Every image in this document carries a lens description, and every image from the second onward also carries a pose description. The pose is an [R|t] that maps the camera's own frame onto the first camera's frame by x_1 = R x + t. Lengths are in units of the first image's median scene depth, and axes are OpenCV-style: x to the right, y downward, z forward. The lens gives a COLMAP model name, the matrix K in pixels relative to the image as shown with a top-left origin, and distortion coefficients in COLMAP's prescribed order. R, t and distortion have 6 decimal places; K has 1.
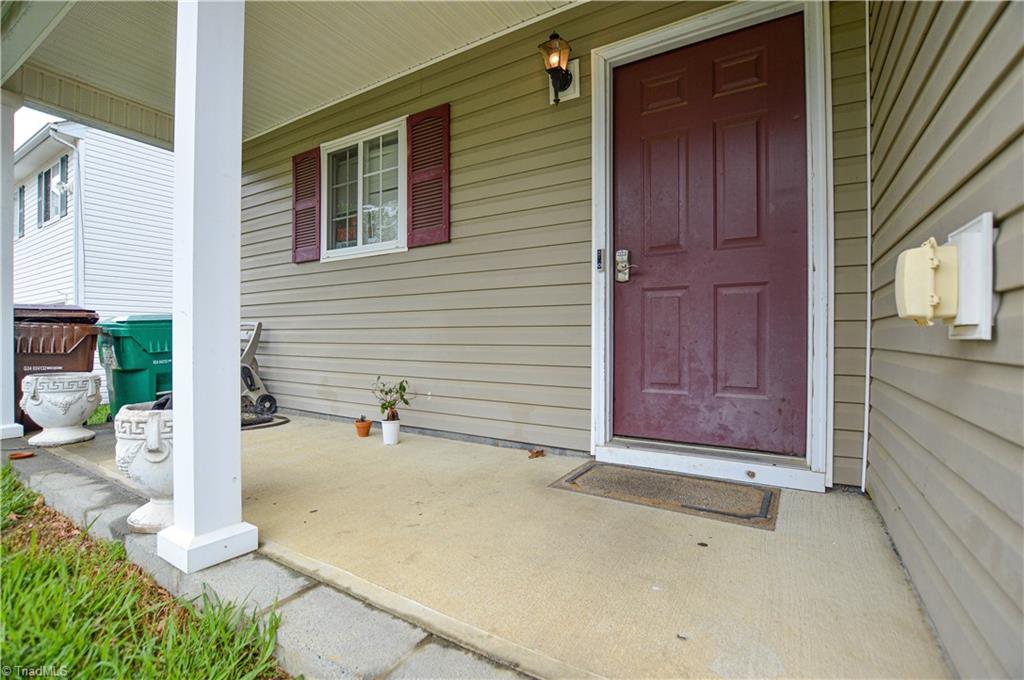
lens RADIAL K [[456.1, 0, 509.3], [0, 456.1, 338.6], [0, 0, 1]] dist [-0.027011, 0.000499]
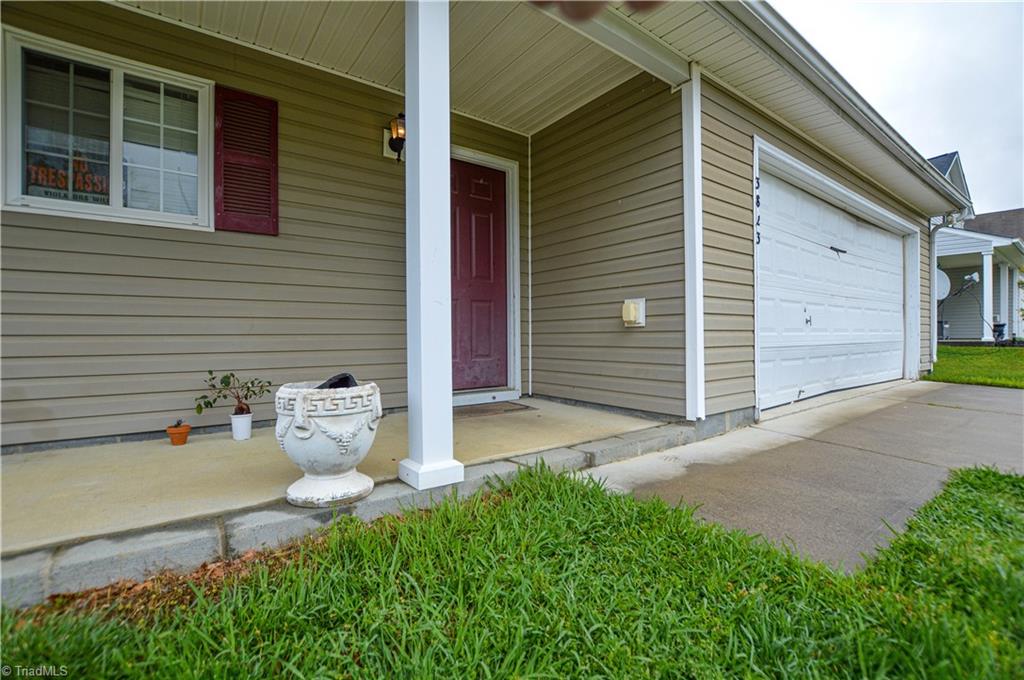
lens RADIAL K [[456.1, 0, 510.6], [0, 456.1, 338.7], [0, 0, 1]] dist [-0.027011, 0.000499]
pose [[0.364184, -0.005919, 0.931308, -0.897012], [0.010698, 0.999940, 0.002171, 0.025640], [-0.931266, 0.009172, 0.364225, 0.135591]]
